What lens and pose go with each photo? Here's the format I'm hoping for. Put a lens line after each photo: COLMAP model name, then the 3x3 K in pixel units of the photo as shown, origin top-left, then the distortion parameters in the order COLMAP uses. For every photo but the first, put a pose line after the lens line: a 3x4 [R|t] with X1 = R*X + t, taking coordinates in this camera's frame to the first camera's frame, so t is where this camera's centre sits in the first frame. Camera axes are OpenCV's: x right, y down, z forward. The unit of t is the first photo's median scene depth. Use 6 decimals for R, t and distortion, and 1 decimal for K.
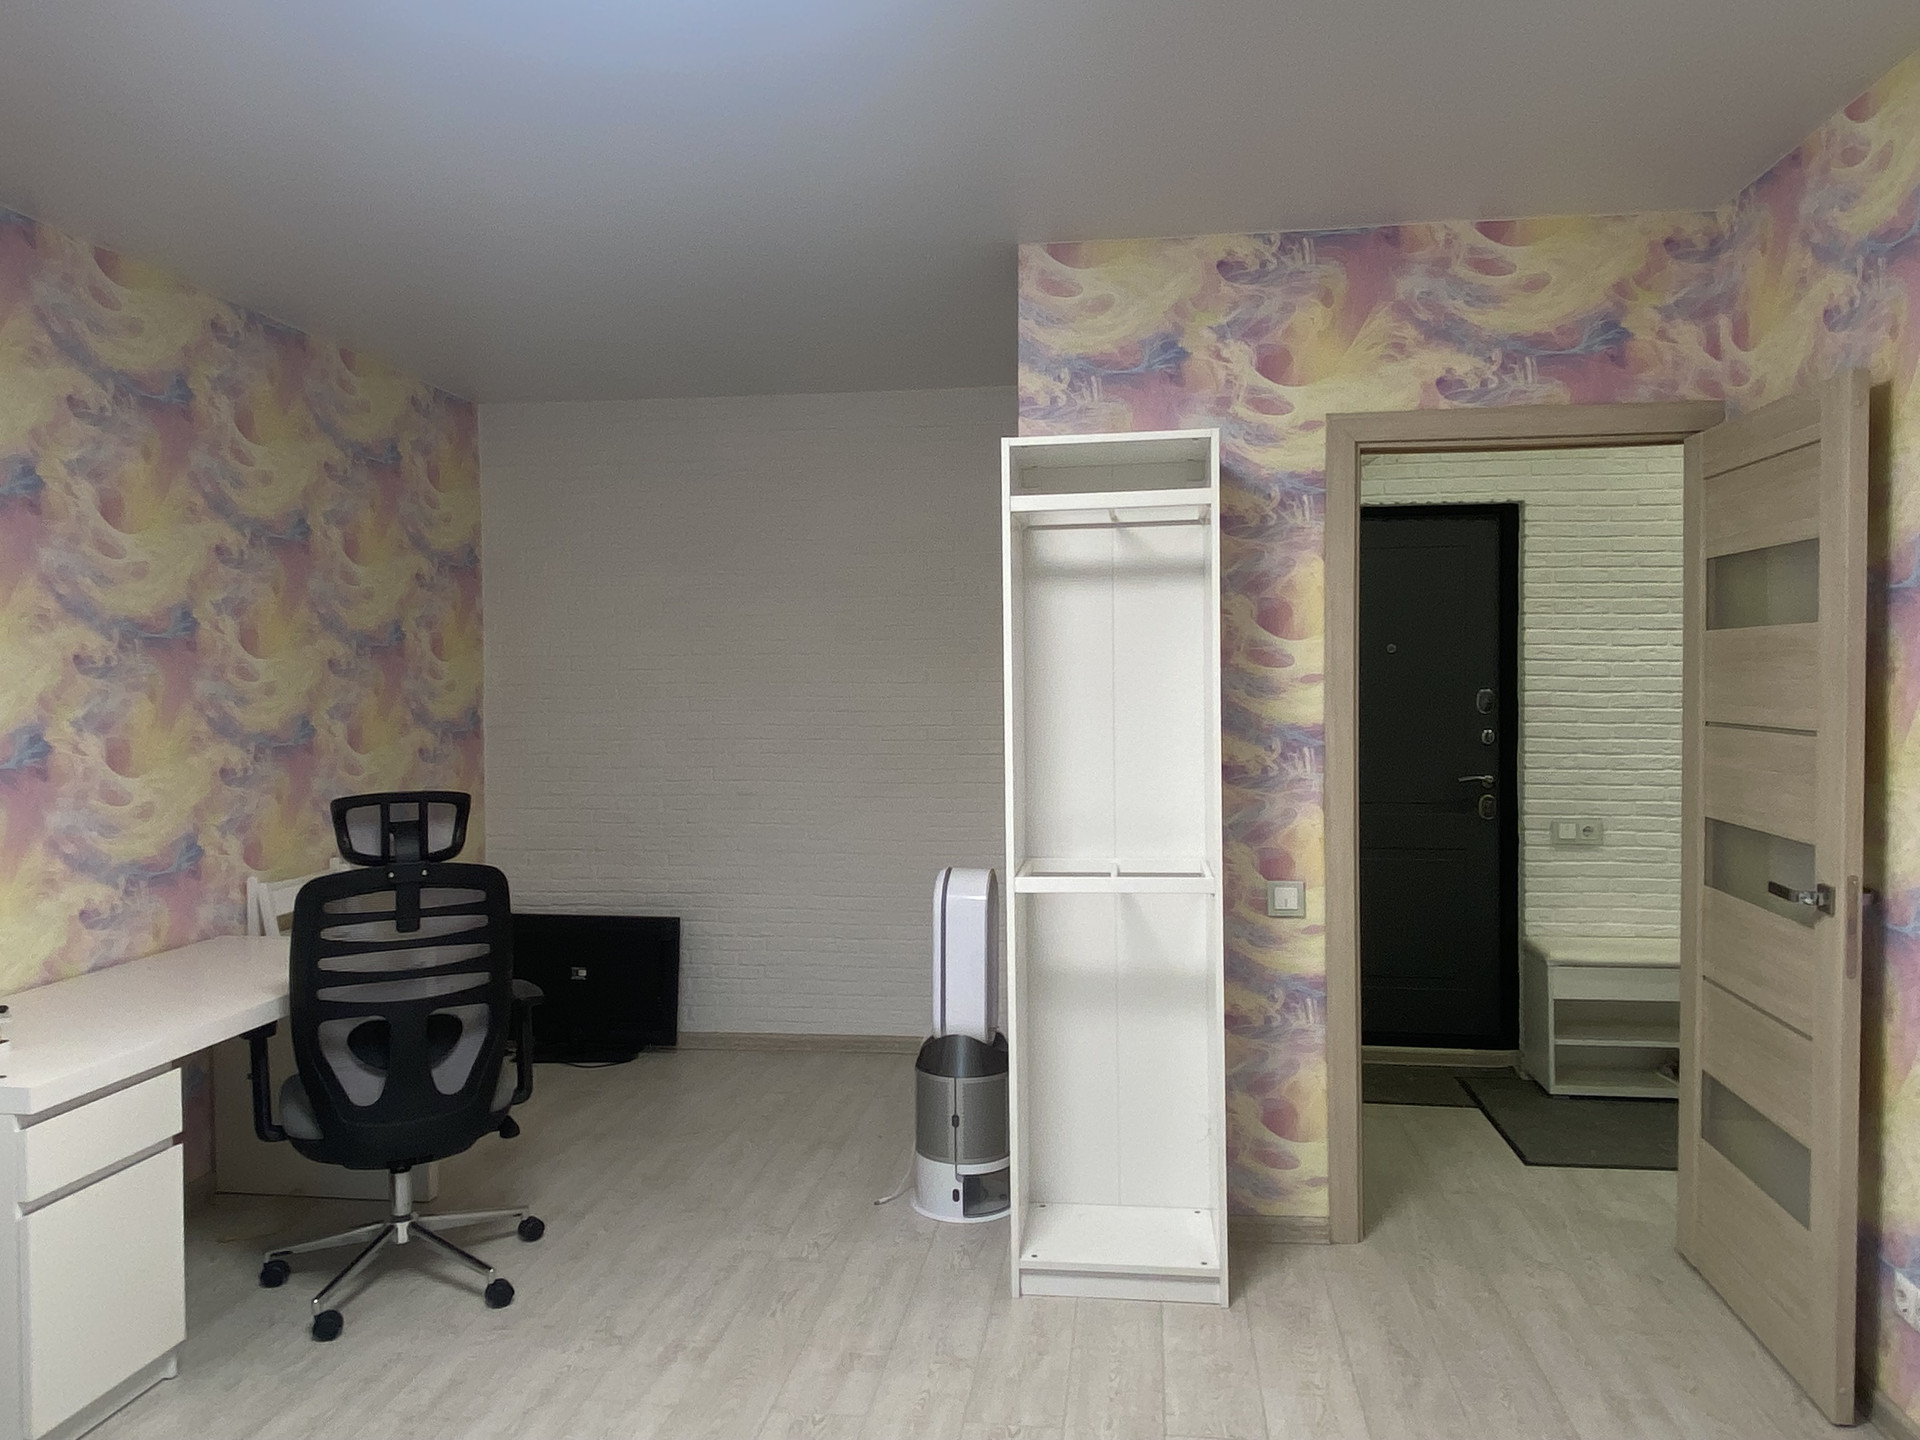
lens RADIAL K [[1328.0, 0, 960.0], [0, 1328.0, 720.0], [0, 0, 1]] dist [0.071644, -0.084548]
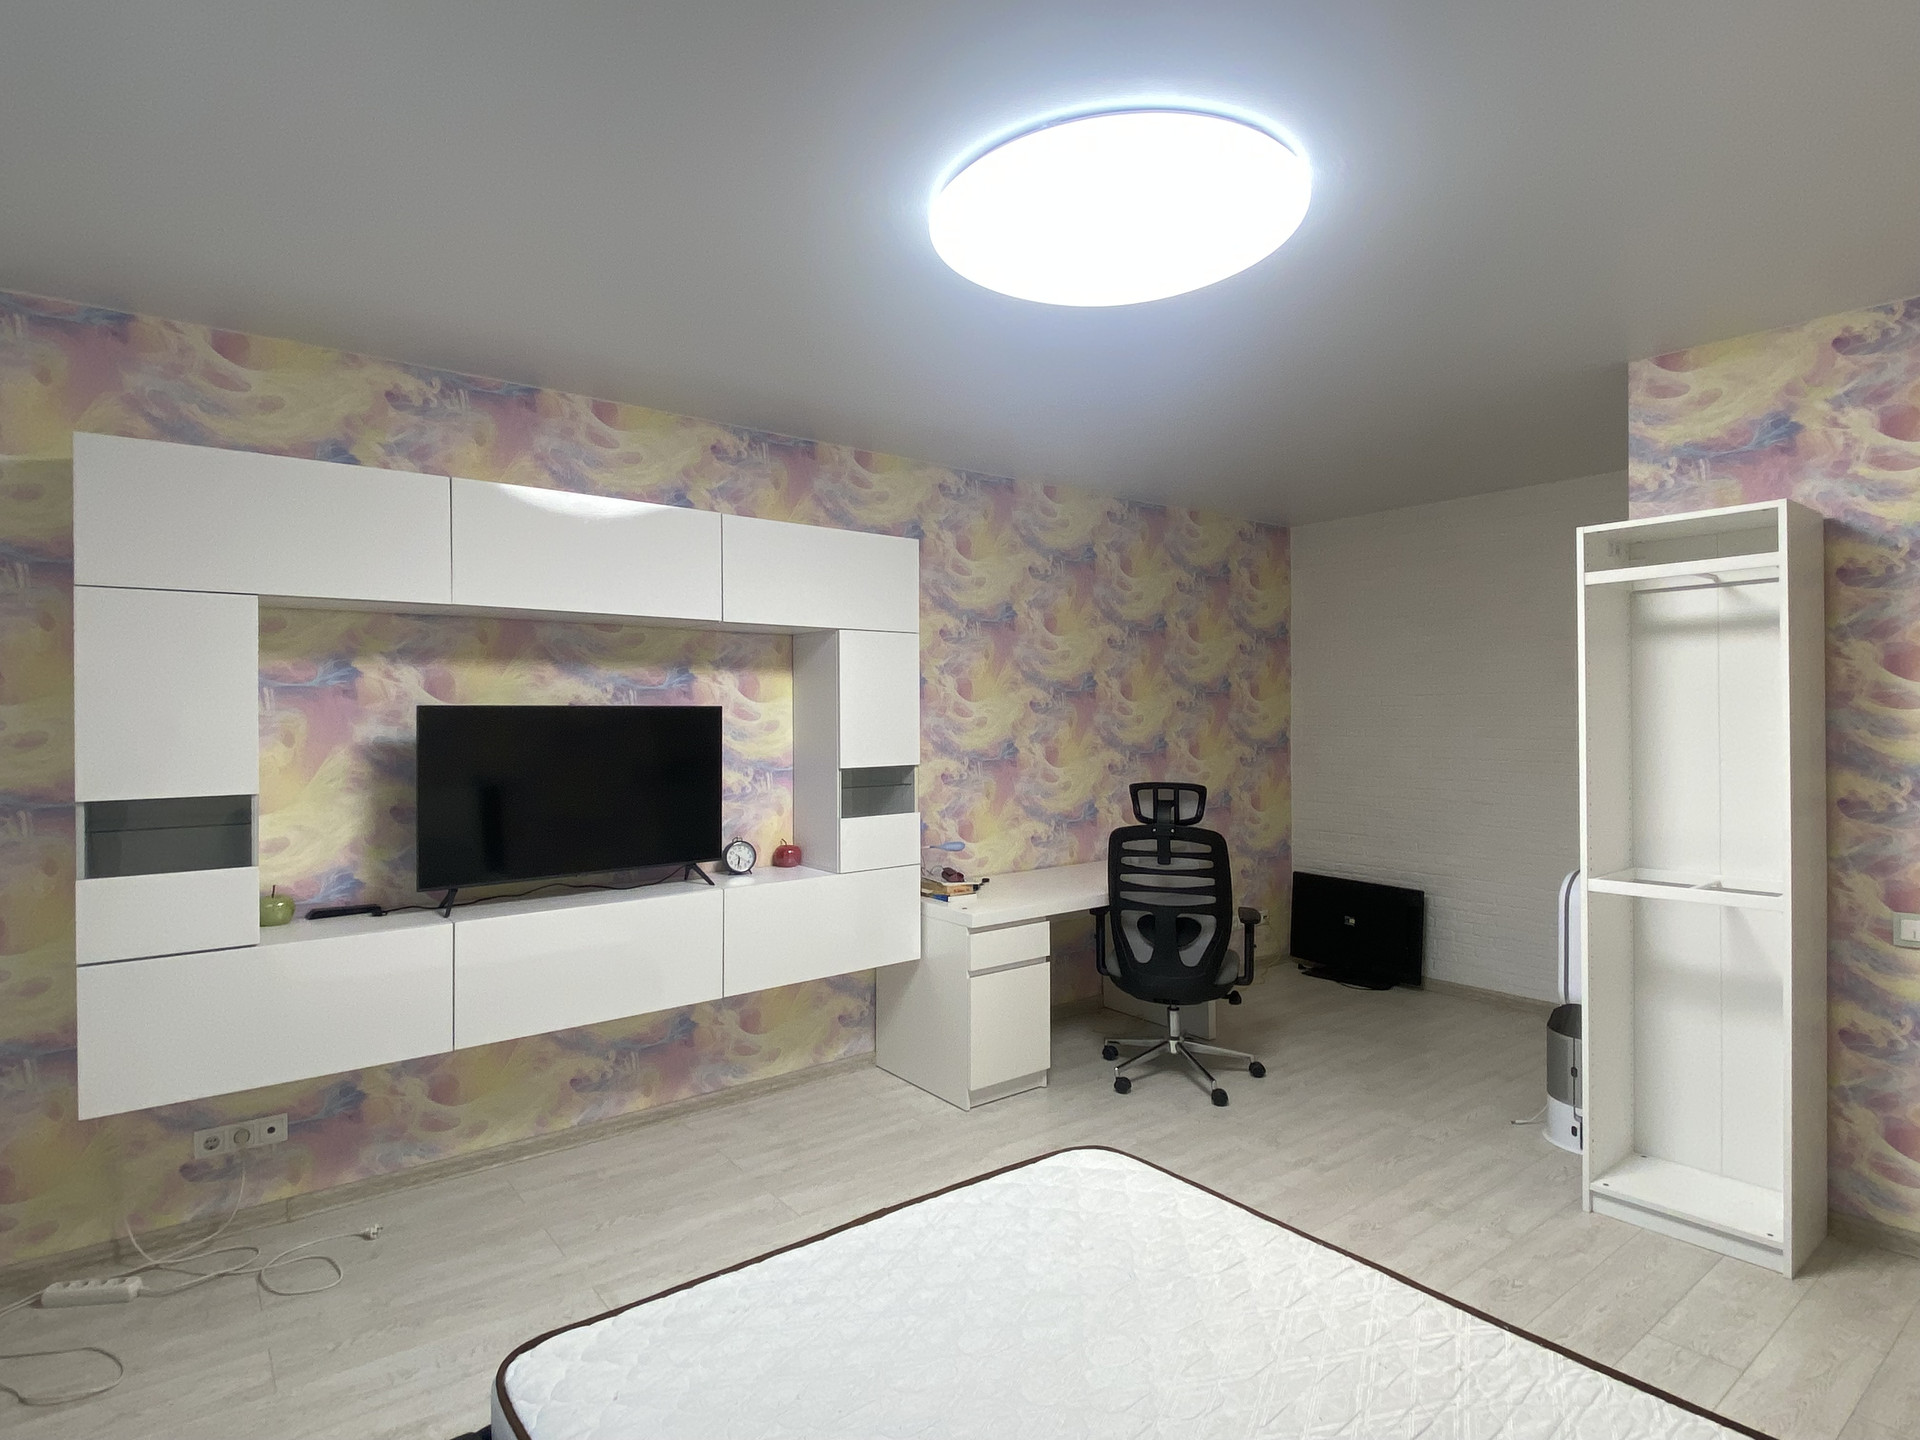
lens RADIAL K [[1026.1, 0, 960.0], [0, 1026.1, 720.0], [0, 0, 1]] dist [0.021463, -0.032146]
pose [[0.708568, 0.009628, -0.705577, 0.286968], [-0.020831, 0.999757, -0.007277, -0.009385], [0.705335, 0.019854, 0.708596, -0.095413]]
